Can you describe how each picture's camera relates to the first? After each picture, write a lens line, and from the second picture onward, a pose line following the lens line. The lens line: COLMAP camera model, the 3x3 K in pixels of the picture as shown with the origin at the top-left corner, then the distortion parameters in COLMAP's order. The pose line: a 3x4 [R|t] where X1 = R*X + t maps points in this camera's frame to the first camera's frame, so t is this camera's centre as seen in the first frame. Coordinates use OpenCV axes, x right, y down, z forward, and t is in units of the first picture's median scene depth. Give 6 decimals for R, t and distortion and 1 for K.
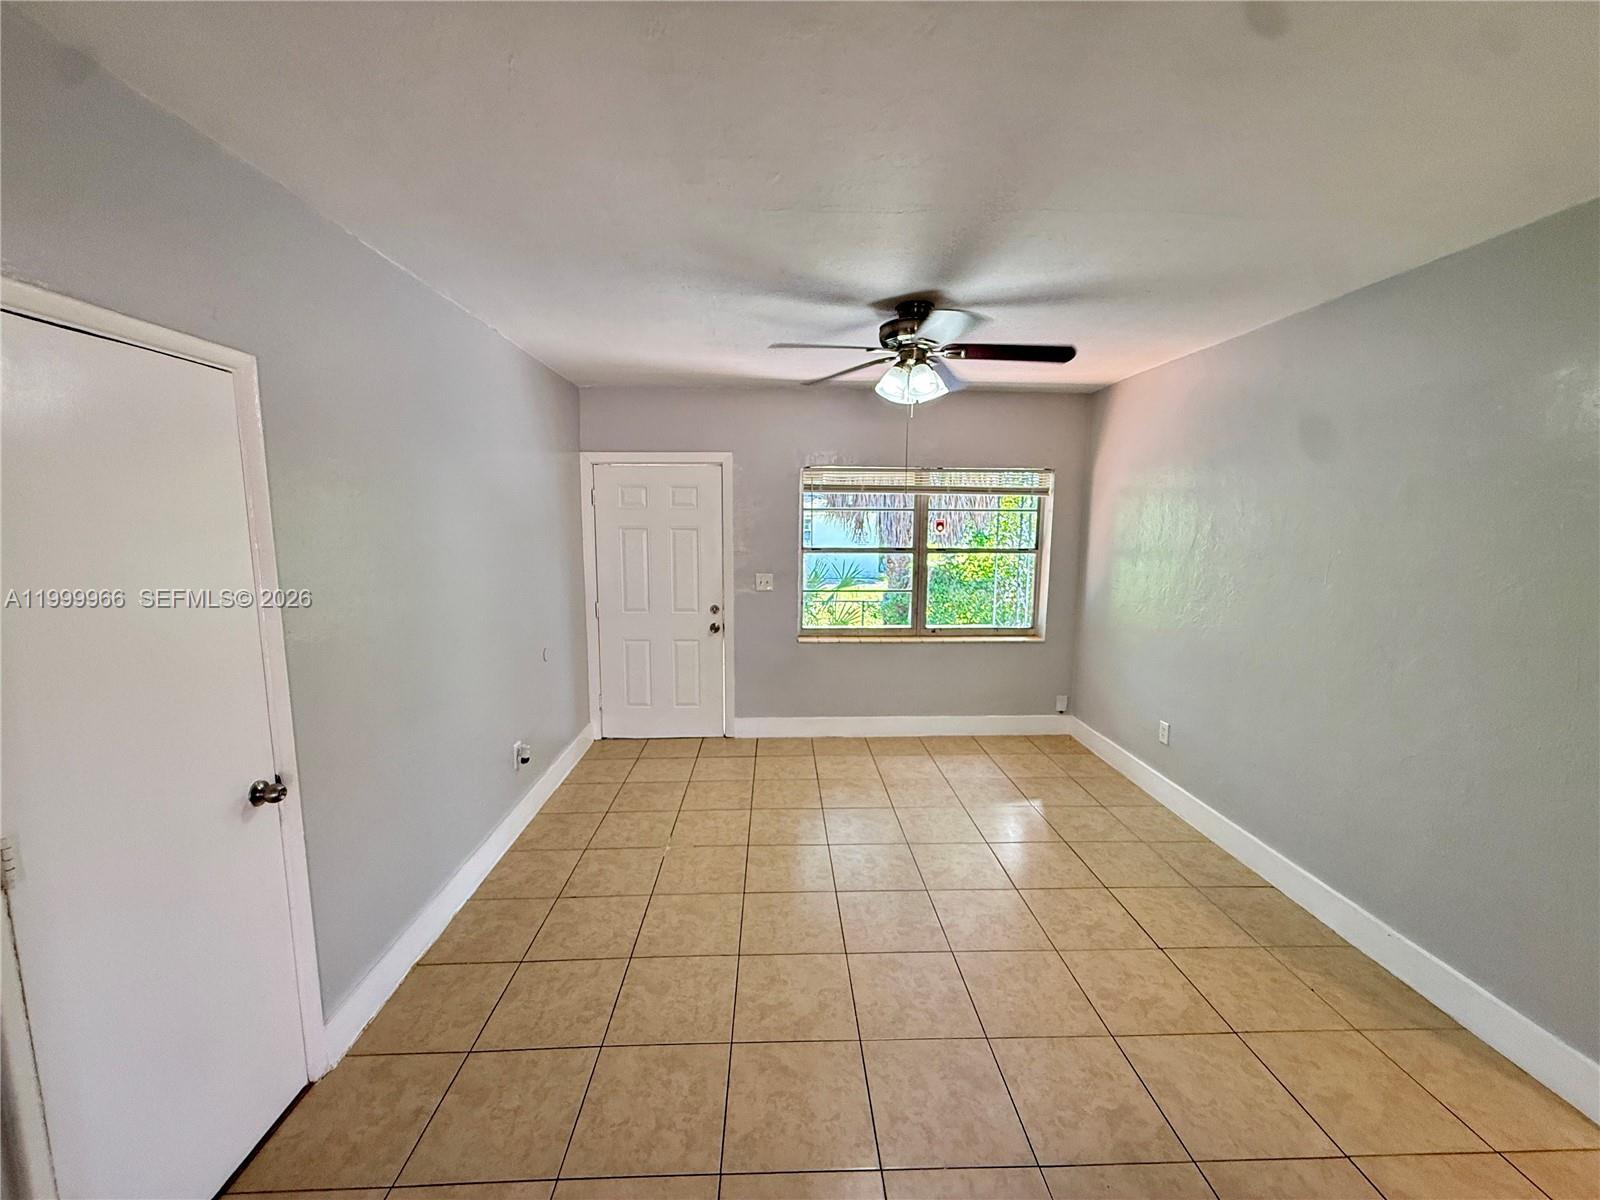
lens RADIAL K [[636.9, 0, 799.8], [0, 636.9, 600.5], [0, 0, 1]] dist [0.002377, 0.000021]
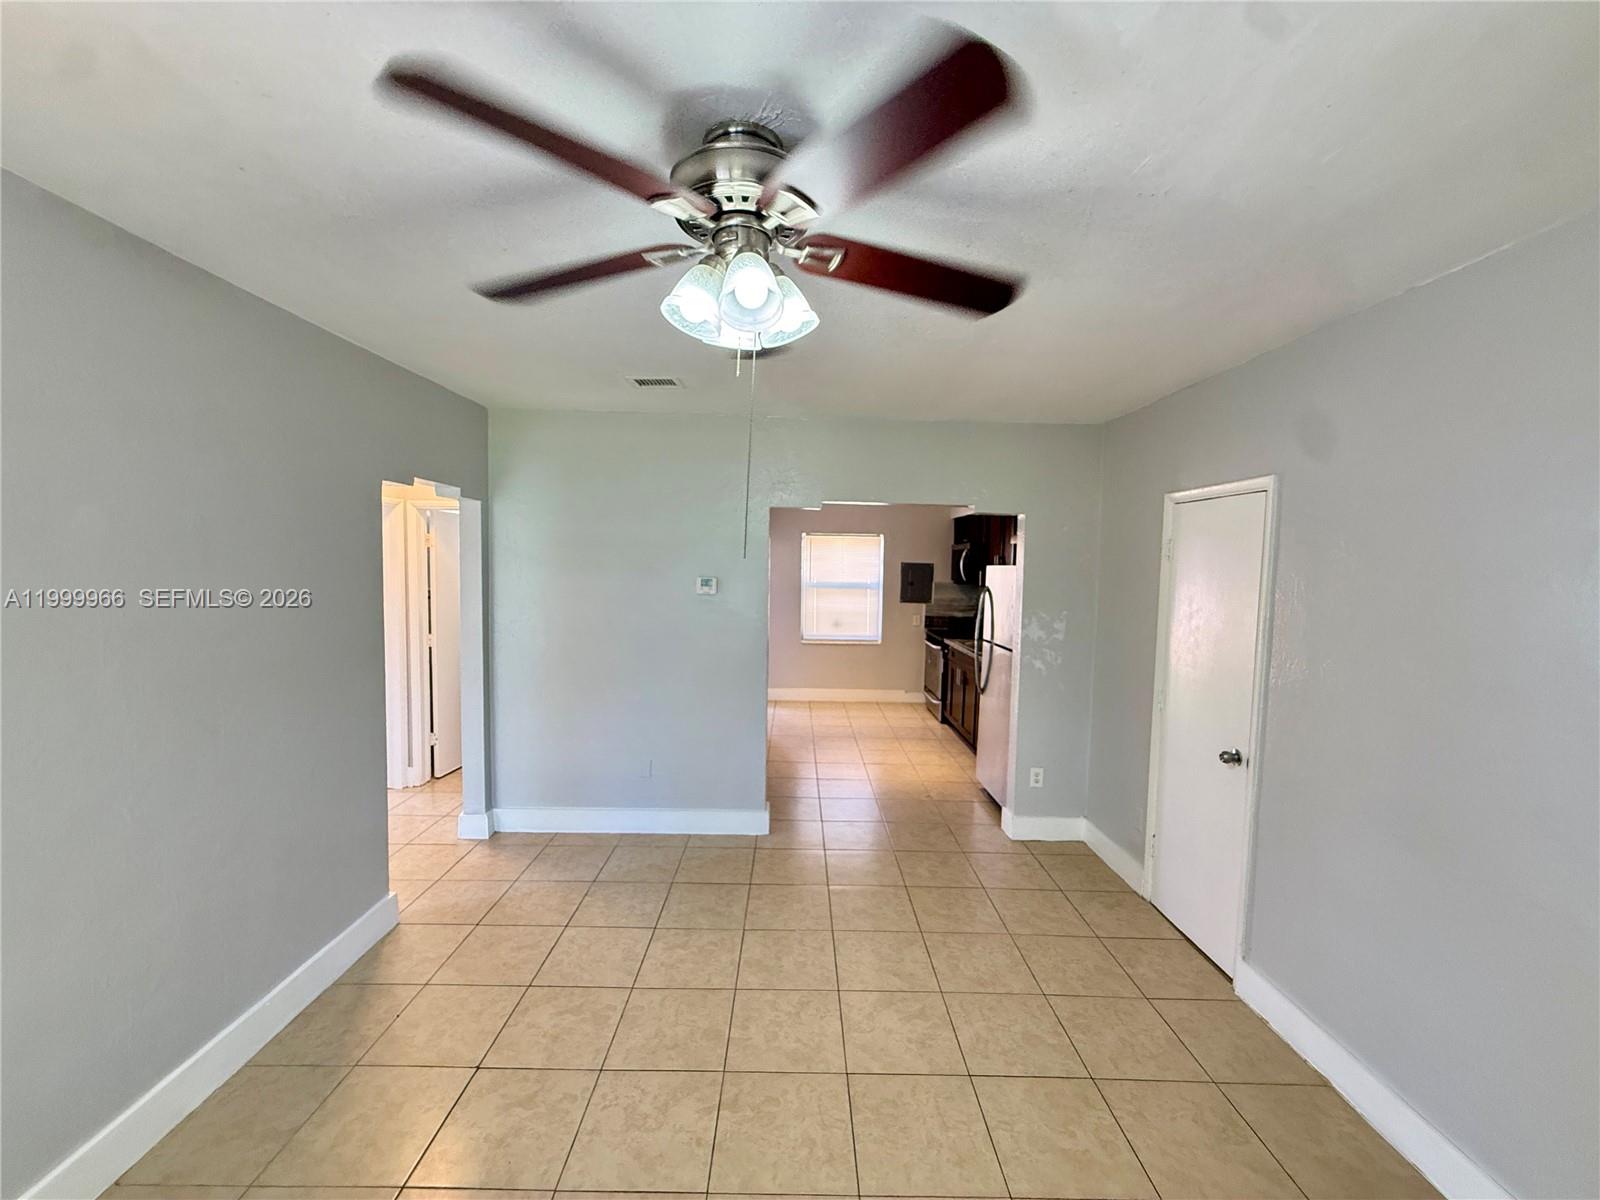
lens RADIAL K [[636.9, 0, 795.5], [0, 636.9, 608.0], [0, 0, 1]] dist [0.002377, 0.000021]
pose [[-0.998996, -0.026945, 0.035792, 0.075241], [-0.019344, 0.980034, 0.197887, -0.140237], [-0.040409, 0.196996, -0.979571, 1.014071]]
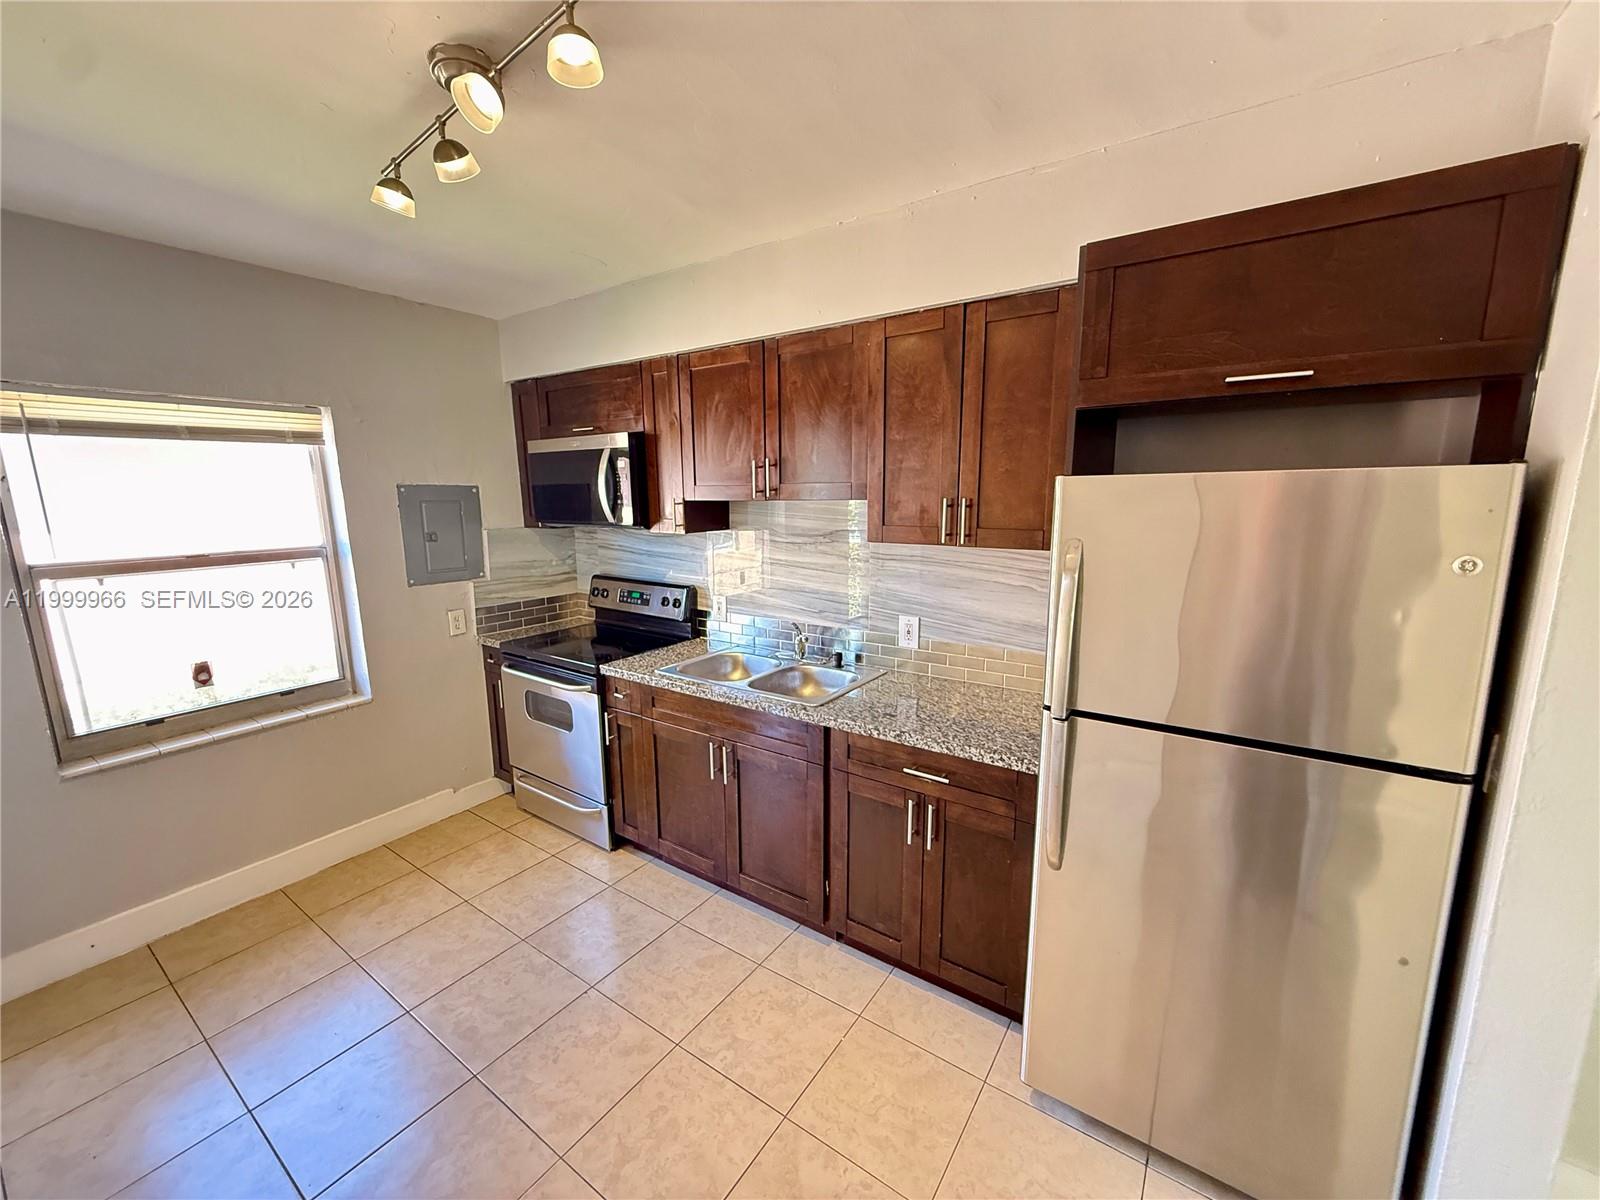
lens RADIAL K [[636.9, 0, 798.3], [0, 636.9, 604.8], [0, 0, 1]] dist [0.002377, 0.000021]
pose [[-0.602383, 0.143359, -0.785228, 0.147809], [-0.094563, 0.963995, 0.248540, -0.000693], [0.792586, 0.223969, -0.567138, -0.031504]]
